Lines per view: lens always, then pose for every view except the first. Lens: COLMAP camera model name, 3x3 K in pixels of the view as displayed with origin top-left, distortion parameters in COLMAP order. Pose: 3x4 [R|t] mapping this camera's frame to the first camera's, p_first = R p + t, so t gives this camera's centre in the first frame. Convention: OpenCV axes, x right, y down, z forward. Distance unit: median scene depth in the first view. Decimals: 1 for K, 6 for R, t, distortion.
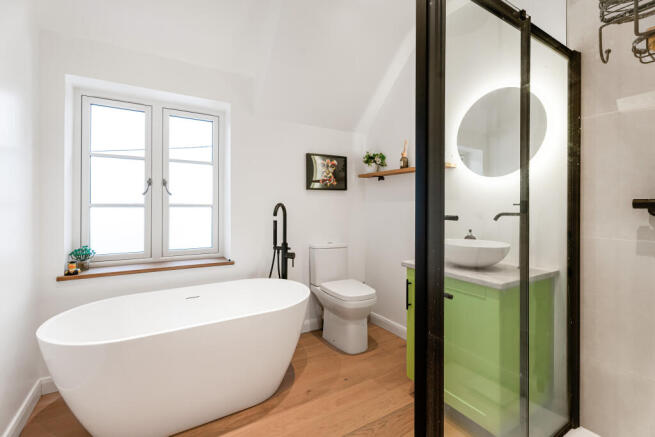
lens RADIAL K [[302.0, 0, 327.5], [0, 302.0, 218.5], [0, 0, 1]] dist [0.002913, 0.000202]
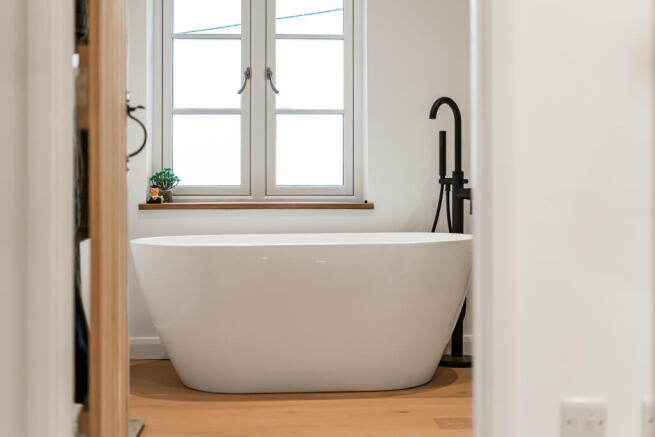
lens RADIAL K [[922.5, 0, 327.5], [0, 922.5, 218.5], [0, 0, 1]] dist [-0.019833, -0.011134]
pose [[0.892379, 0.008493, -0.451207, 0.414353], [-0.002881, 0.999910, 0.013123, 0.149918], [0.451277, -0.010411, 0.892323, -0.620501]]
